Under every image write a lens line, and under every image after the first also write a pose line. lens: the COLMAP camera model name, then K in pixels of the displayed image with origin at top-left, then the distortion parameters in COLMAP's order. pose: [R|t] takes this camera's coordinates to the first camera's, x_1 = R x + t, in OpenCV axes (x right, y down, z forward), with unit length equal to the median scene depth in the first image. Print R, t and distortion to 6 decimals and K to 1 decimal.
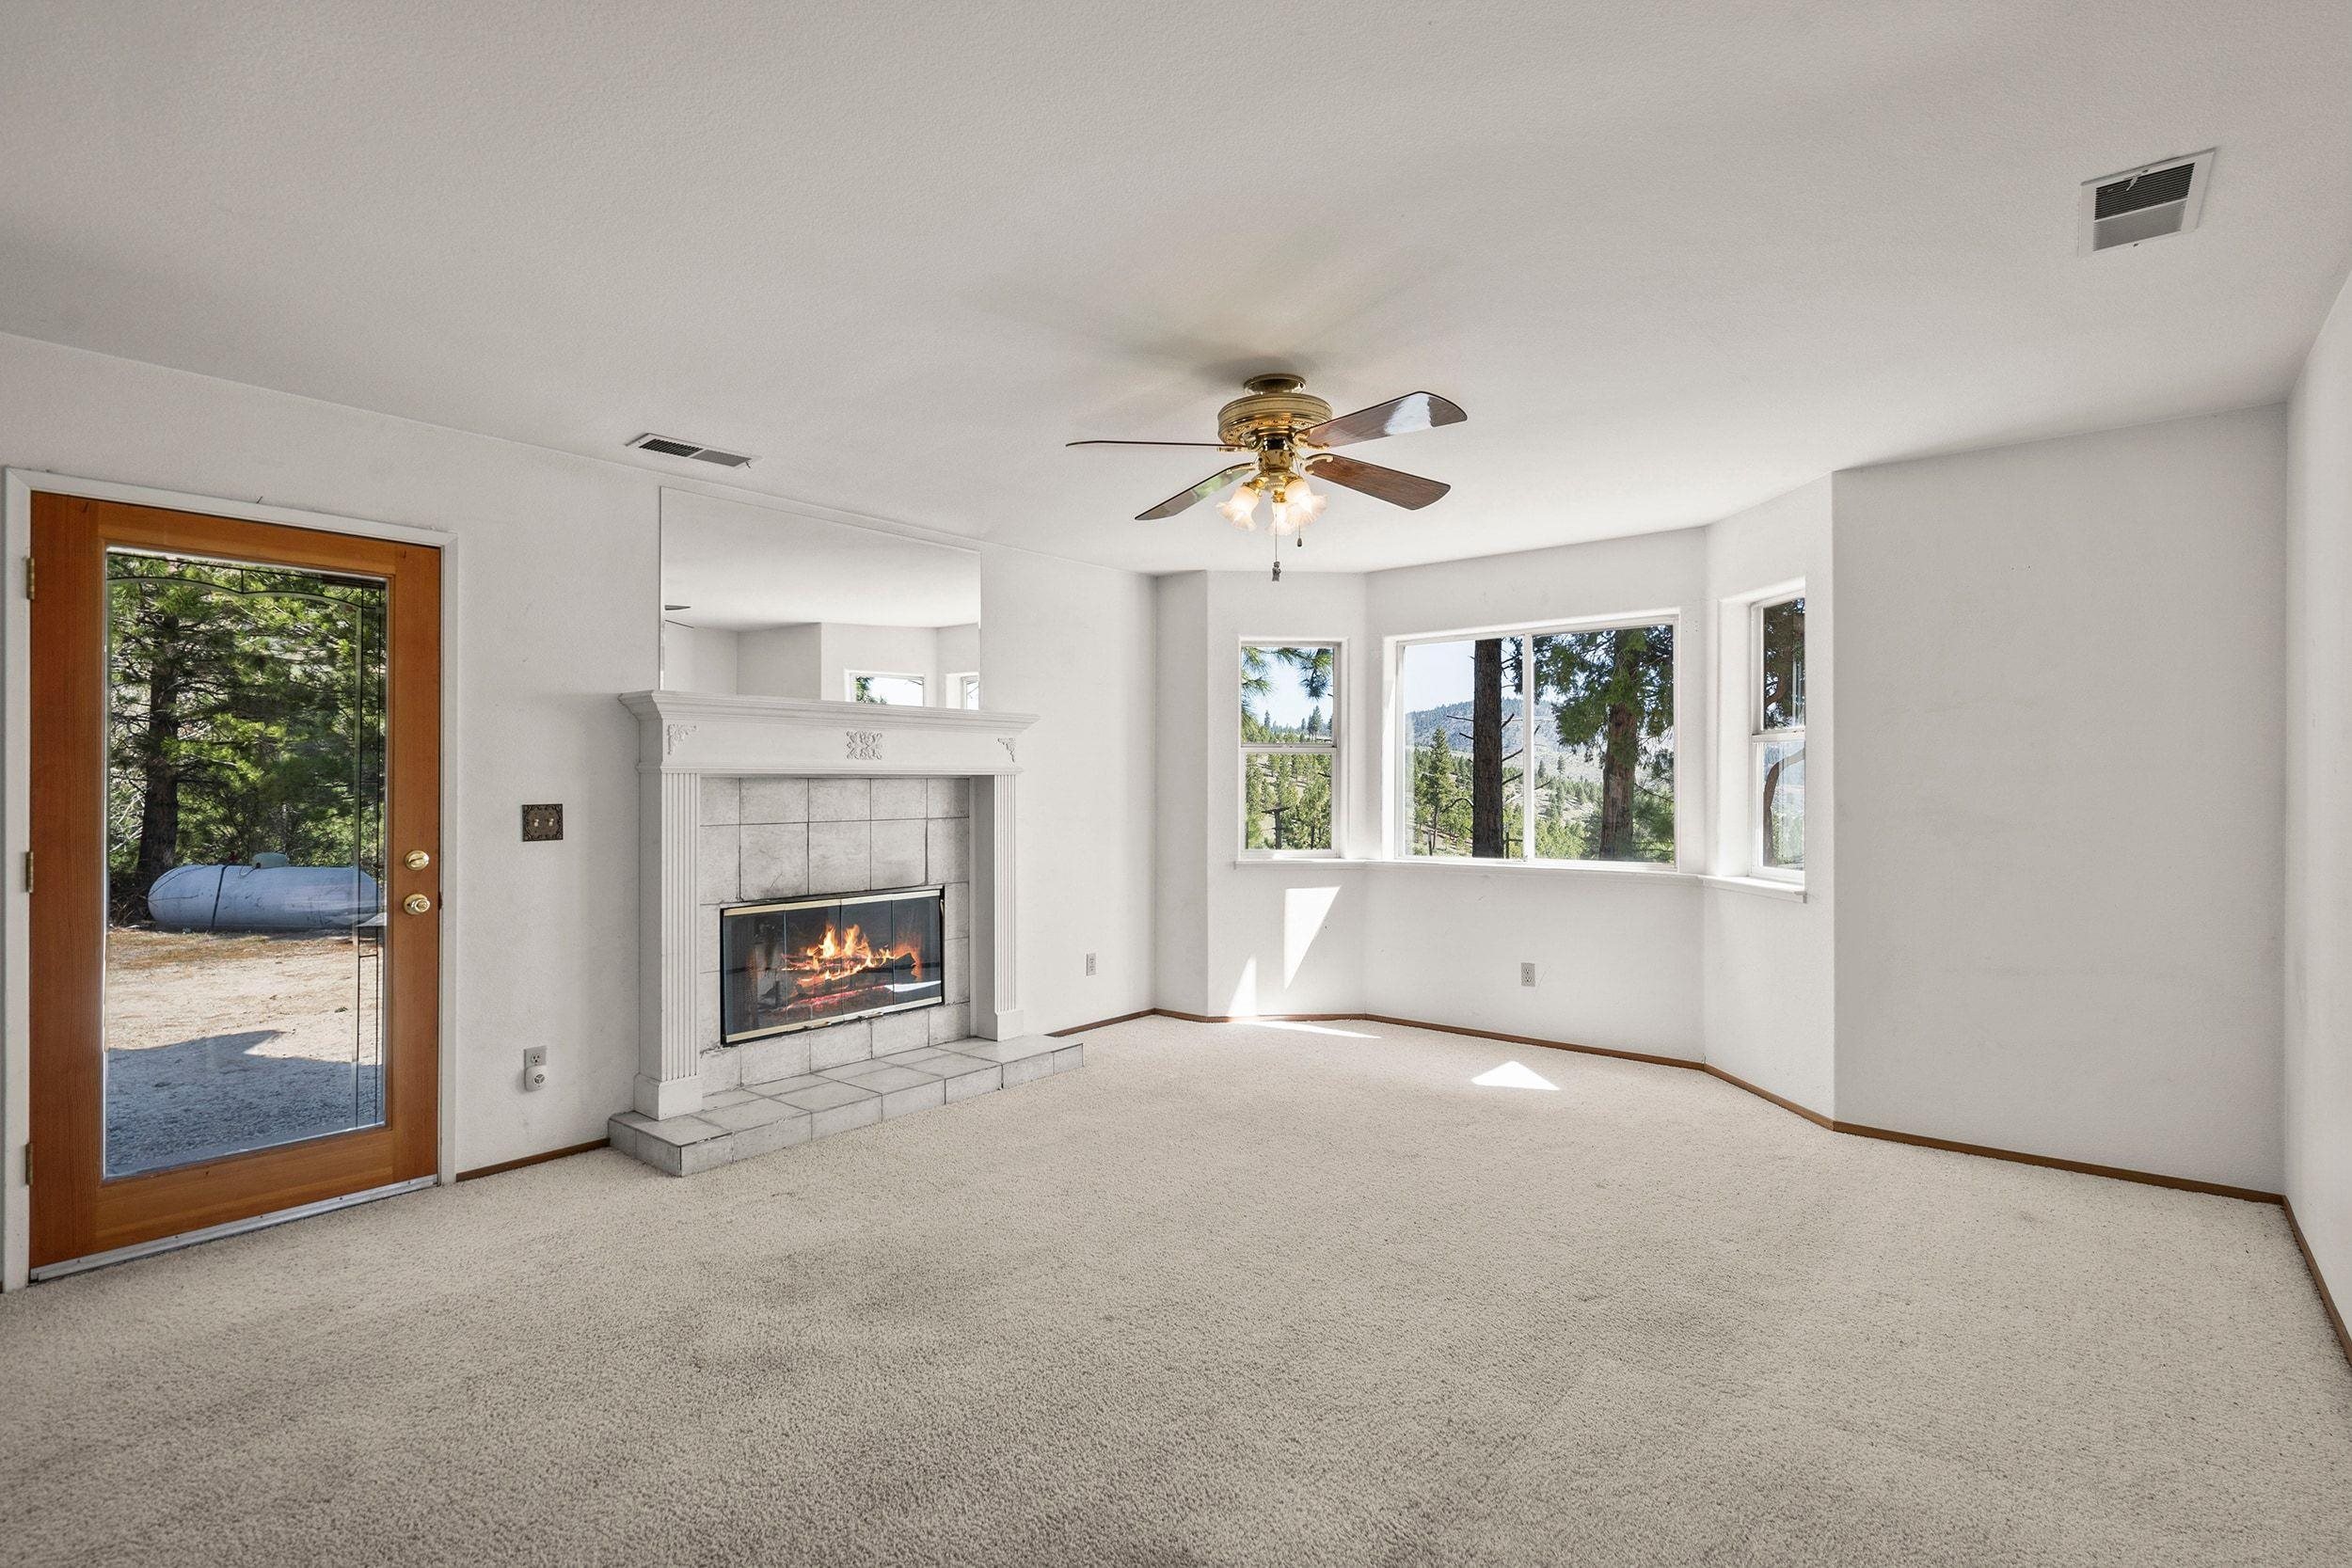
lens RADIAL K [[1086.8, 0, 1149.9], [0, 1086.8, 784.1], [0, 0, 1]] dist [-0.004905, 0.002492]
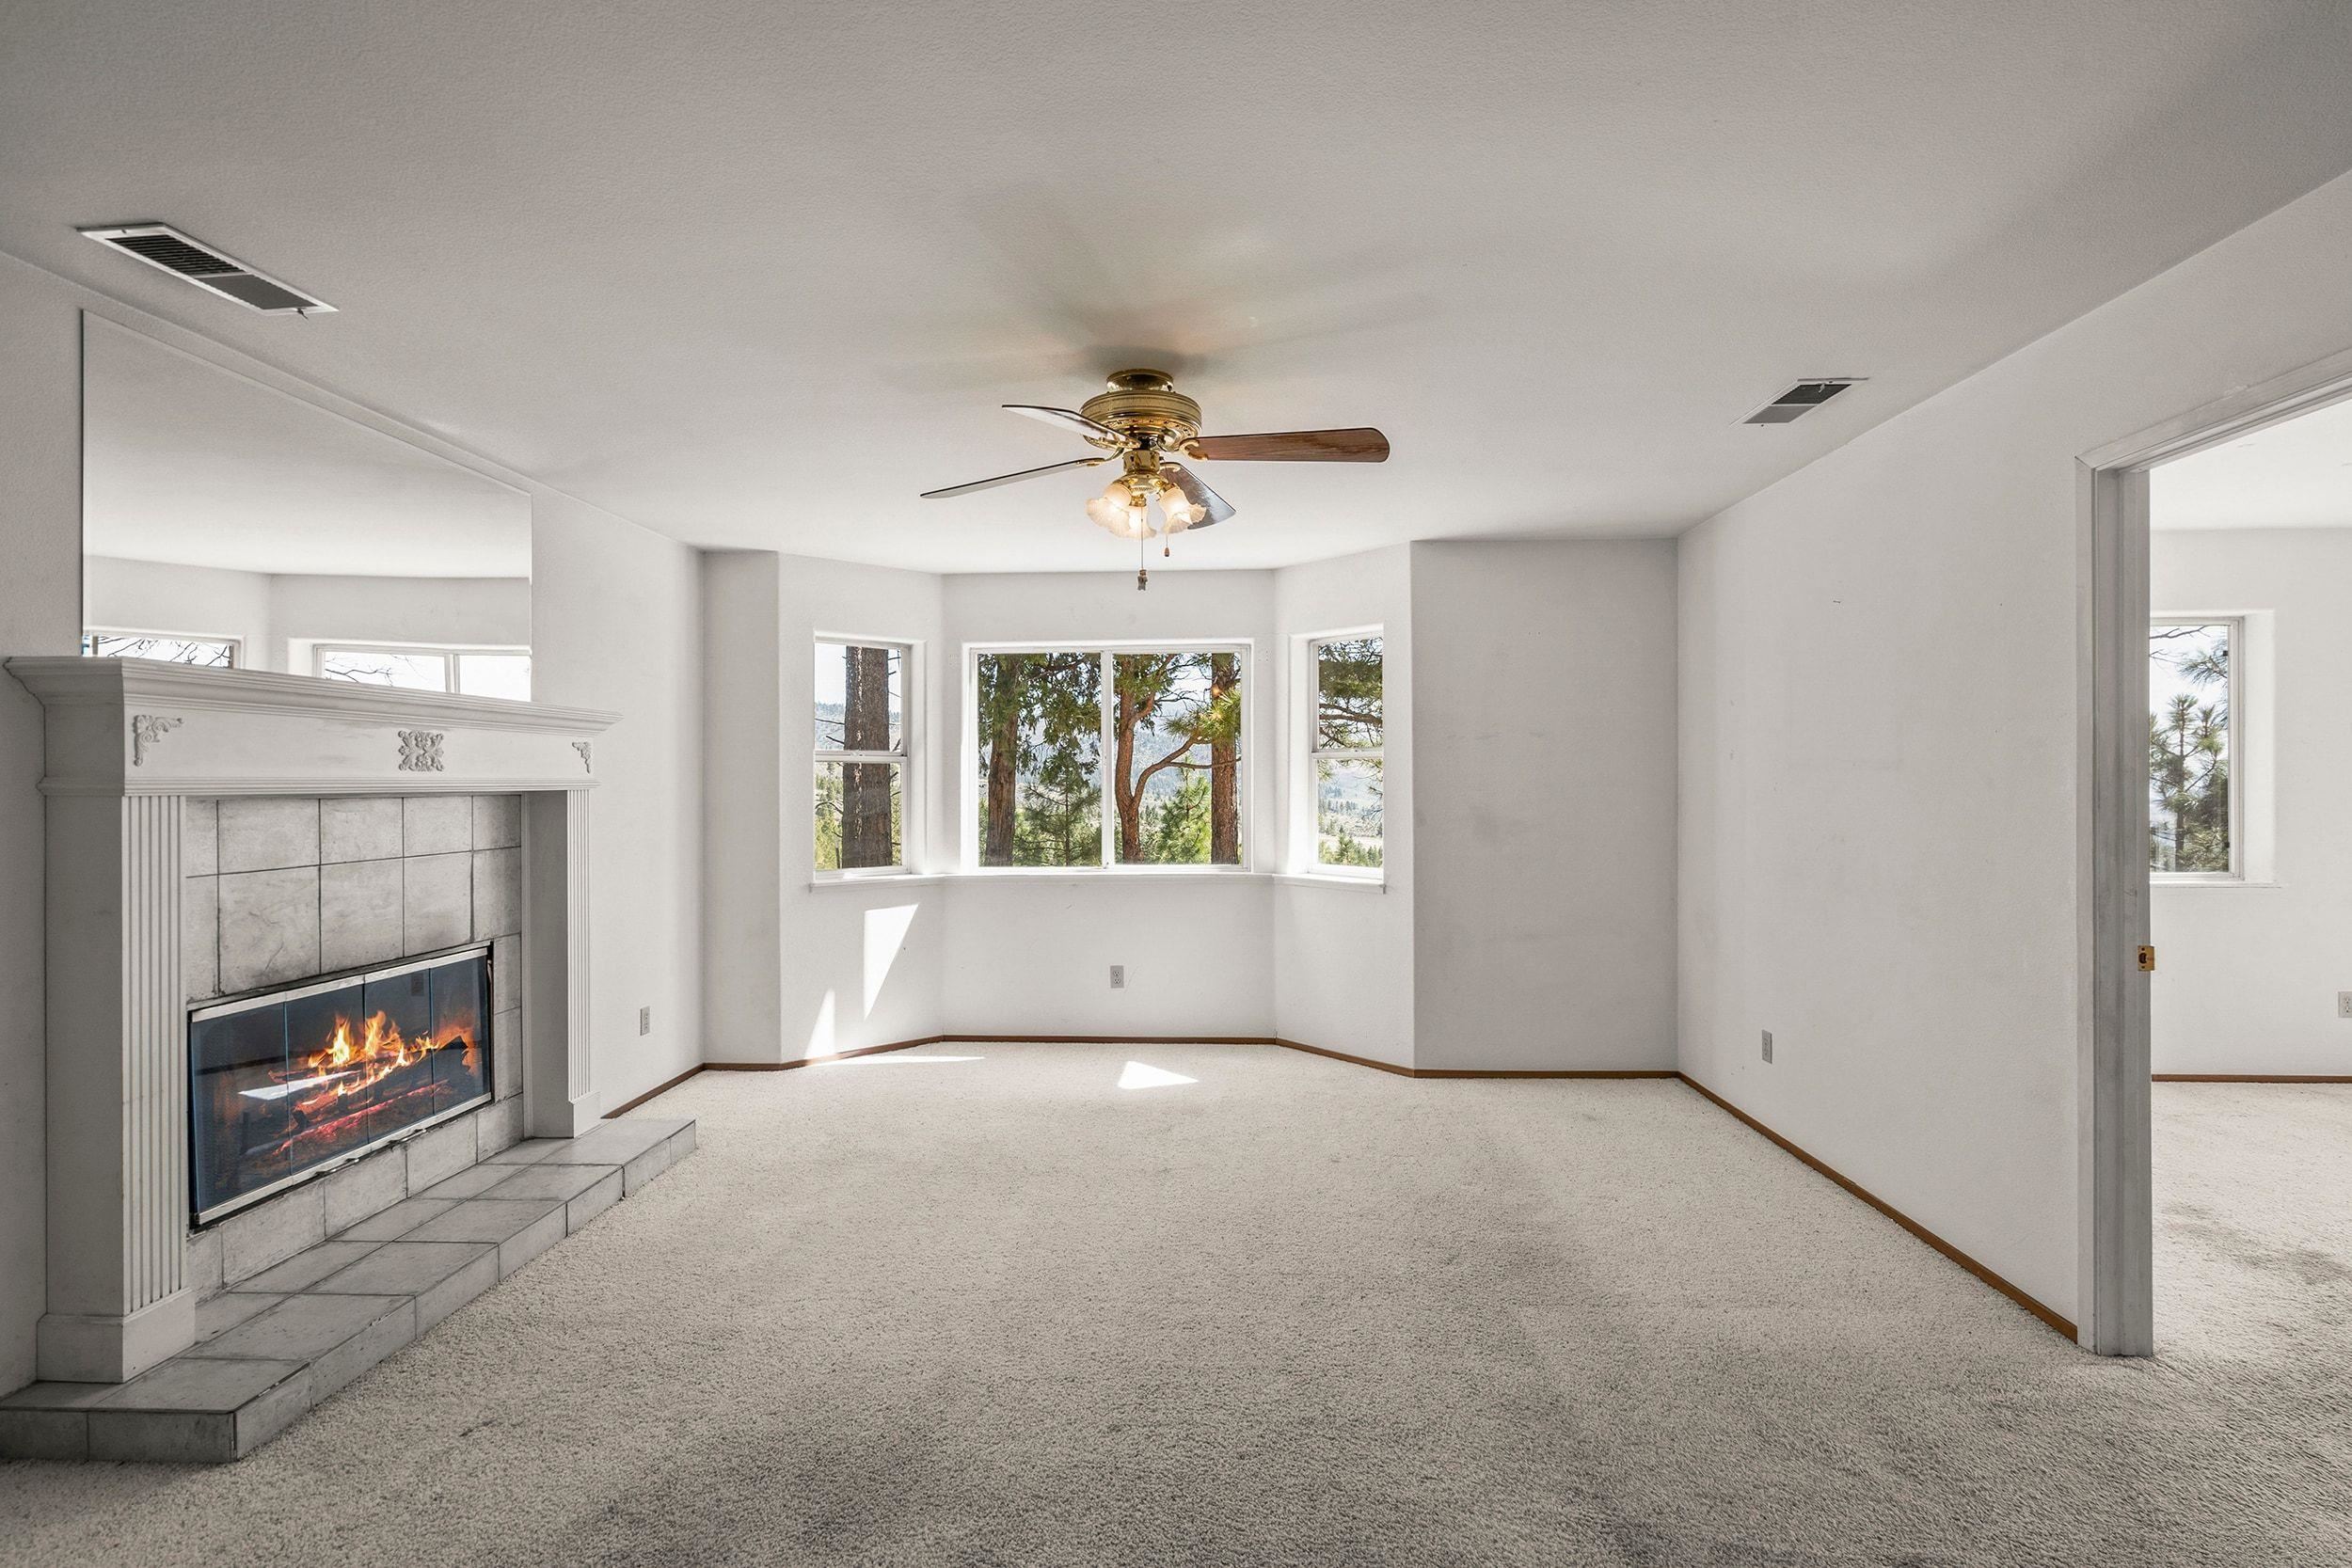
lens RADIAL K [[1086.8, 0, 1167.0], [0, 1086.8, 782.4], [0, 0, 1]] dist [-0.004905, 0.002492]
pose [[0.805678, -0.001874, 0.592351, -0.280954], [0.003946, 0.999990, -0.002204, -0.011496], [-0.592340, 0.004113, 0.805677, 0.150520]]
